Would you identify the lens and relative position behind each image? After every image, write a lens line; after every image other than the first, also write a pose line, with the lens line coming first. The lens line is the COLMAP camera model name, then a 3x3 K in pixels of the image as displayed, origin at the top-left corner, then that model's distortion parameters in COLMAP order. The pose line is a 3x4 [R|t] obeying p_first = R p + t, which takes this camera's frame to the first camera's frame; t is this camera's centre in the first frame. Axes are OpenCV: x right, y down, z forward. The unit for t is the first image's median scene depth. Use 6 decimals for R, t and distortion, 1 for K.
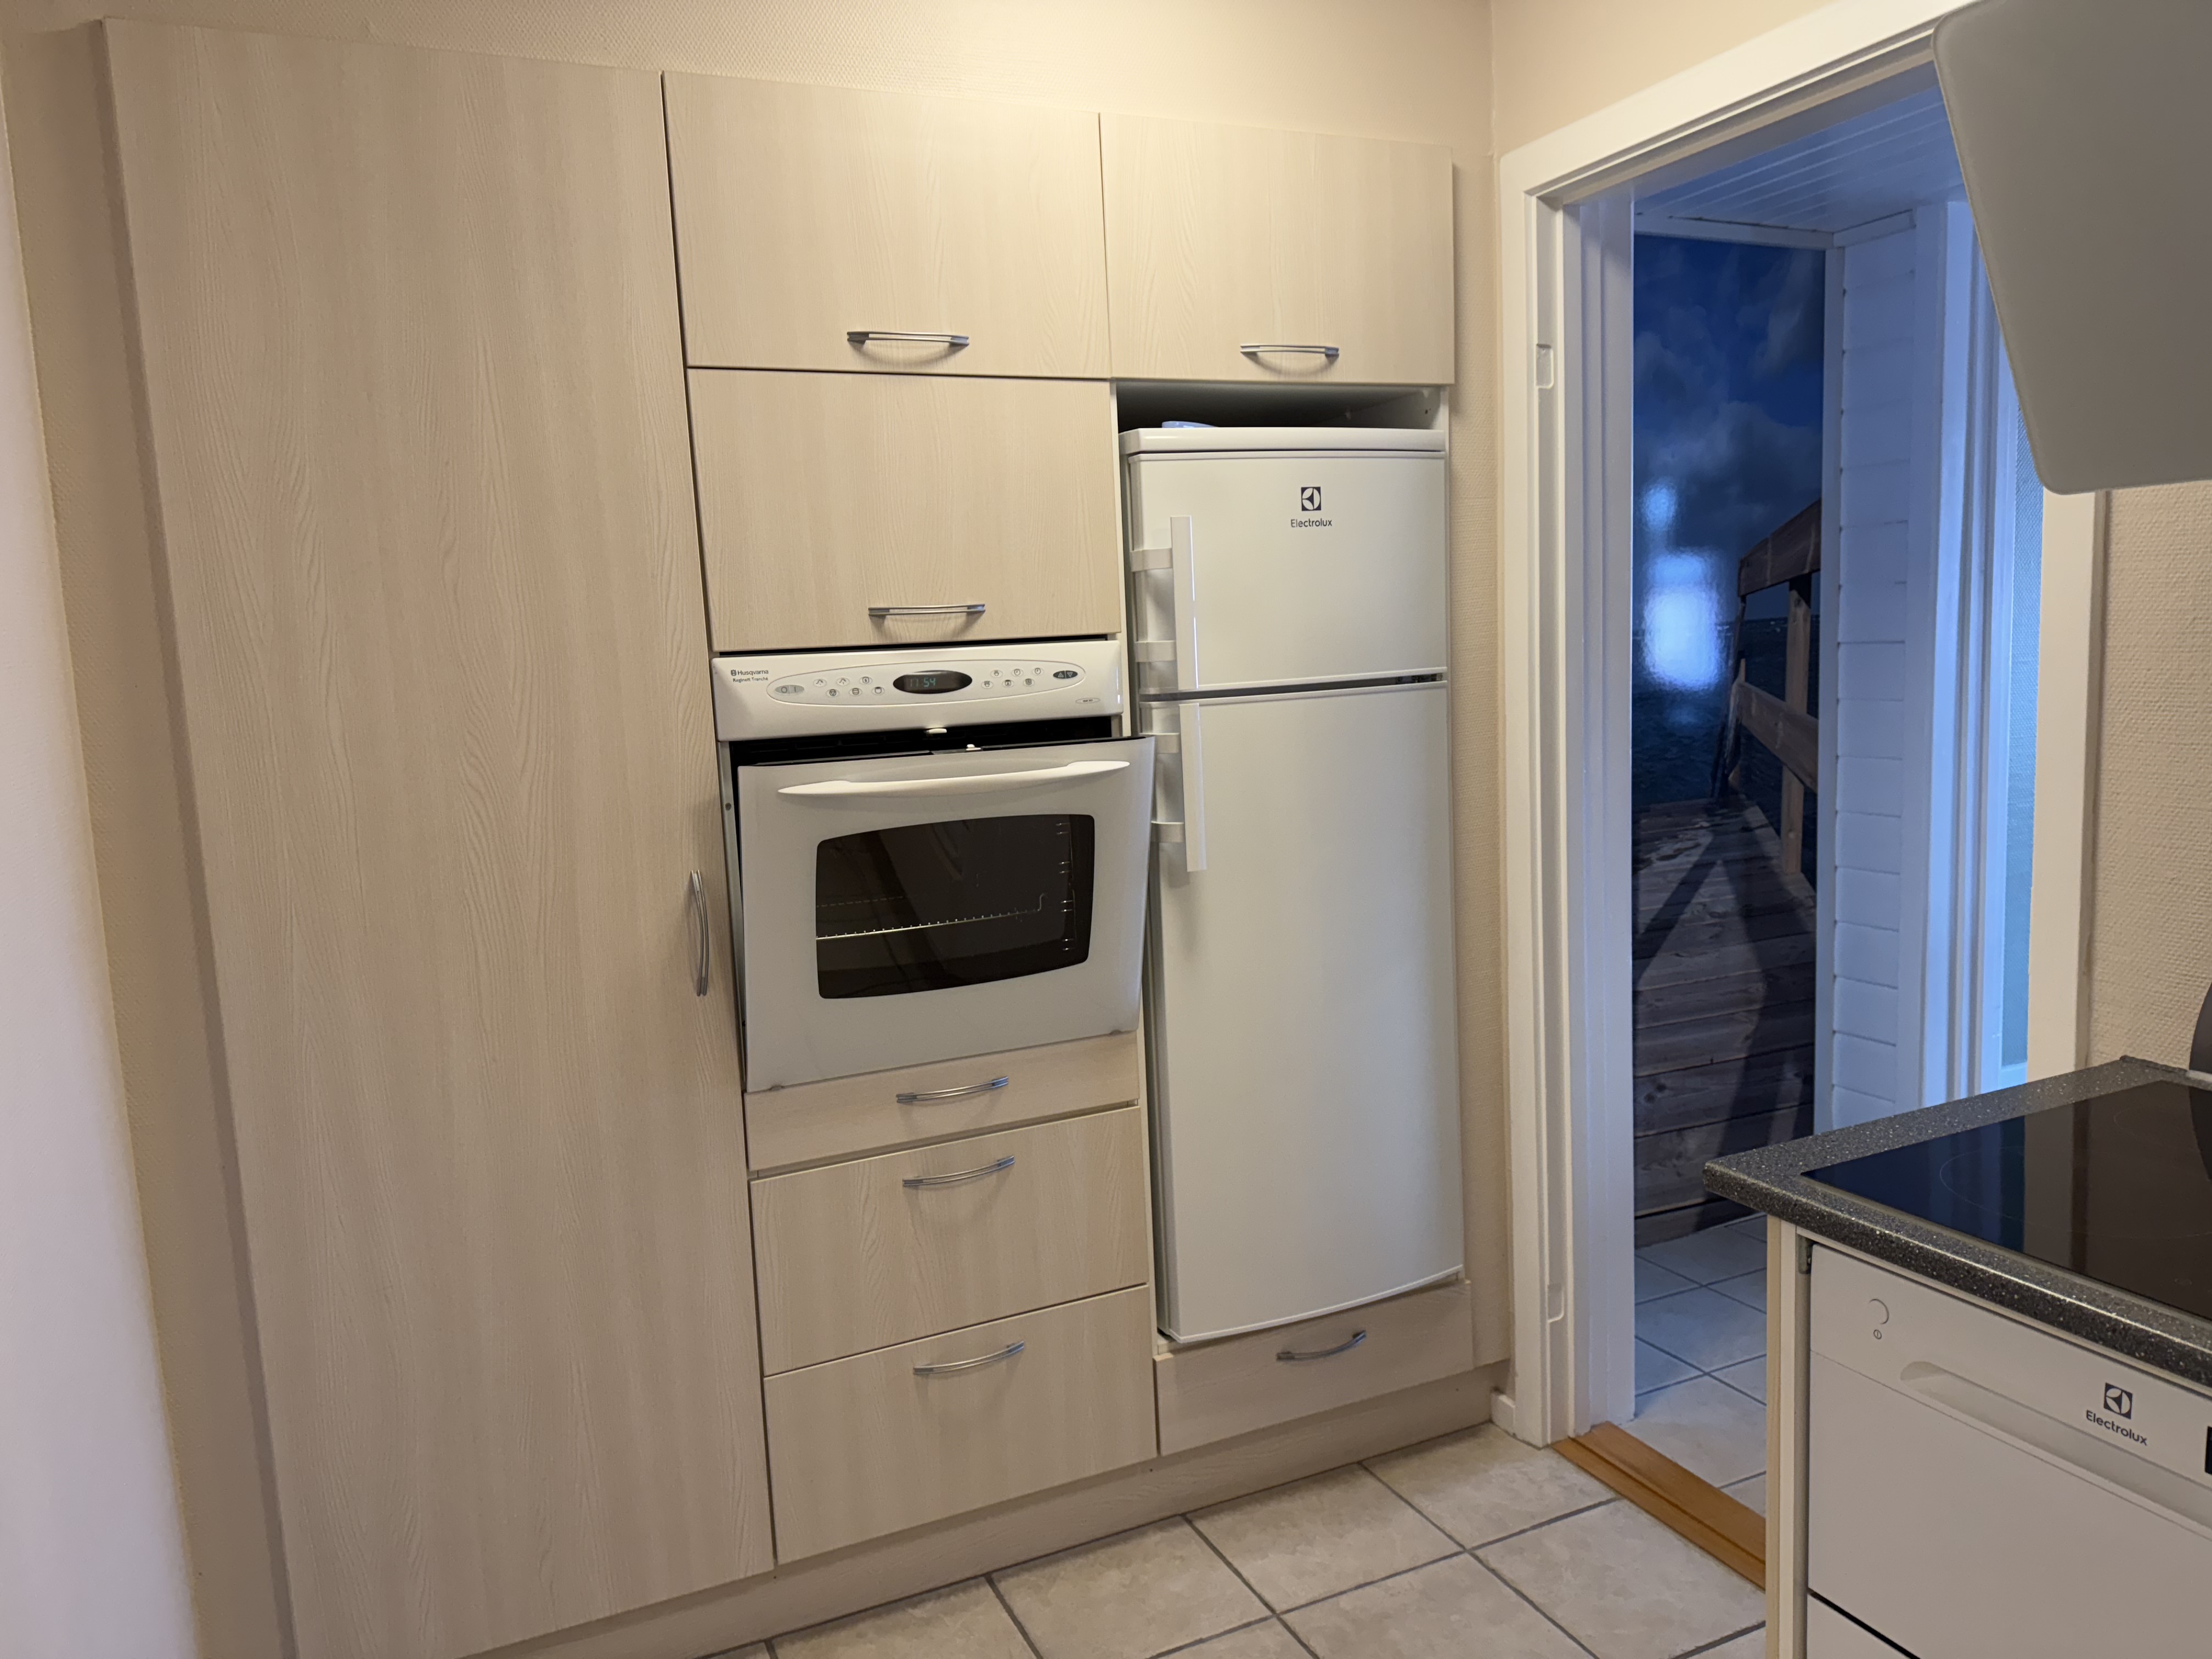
lens RADIAL K [[1553.8, 0, 1100.4], [0, 1553.8, 835.4], [0, 0, 1]] dist [0.011251, -0.019773]
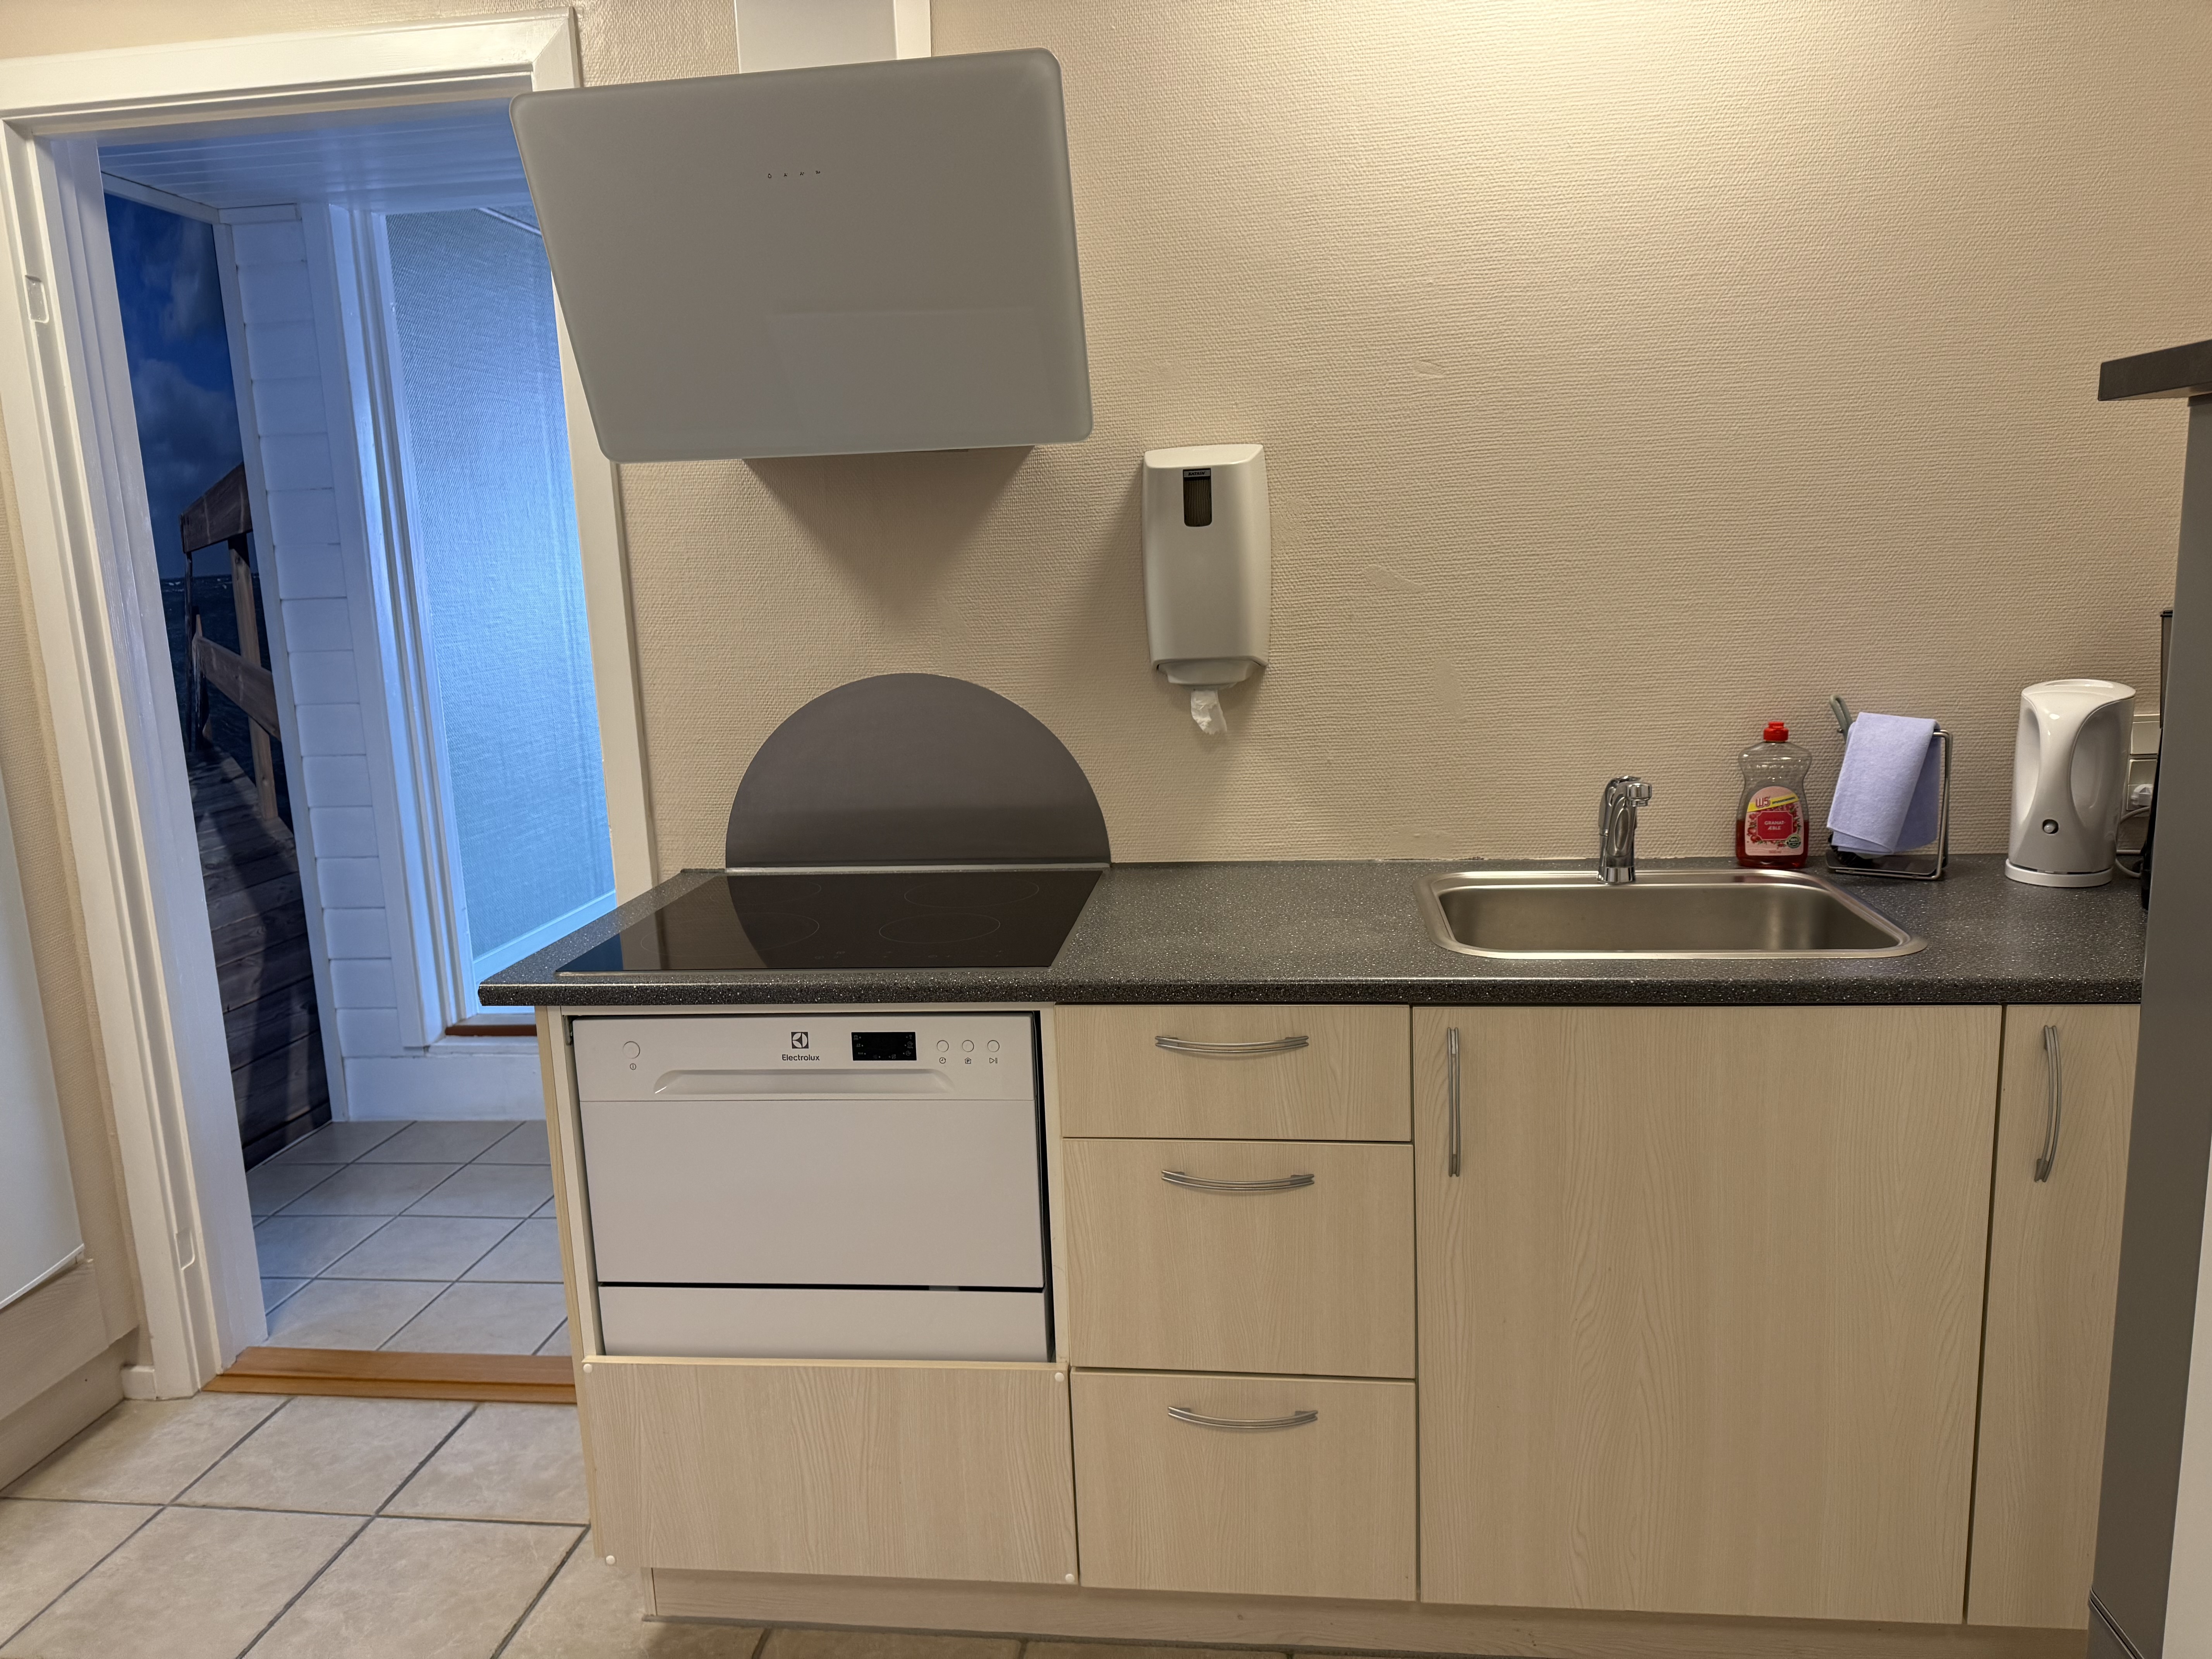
lens RADIAL K [[1553.8, 0, 1115.5], [0, 1553.8, 833.6], [0, 0, 1]] dist [0.011251, -0.019773]
pose [[0.512345, -0.127869, 0.849207, -0.174974], [0.121312, 0.989713, 0.075835, 0.026064], [-0.850168, 0.064165, 0.522587, -0.039985]]
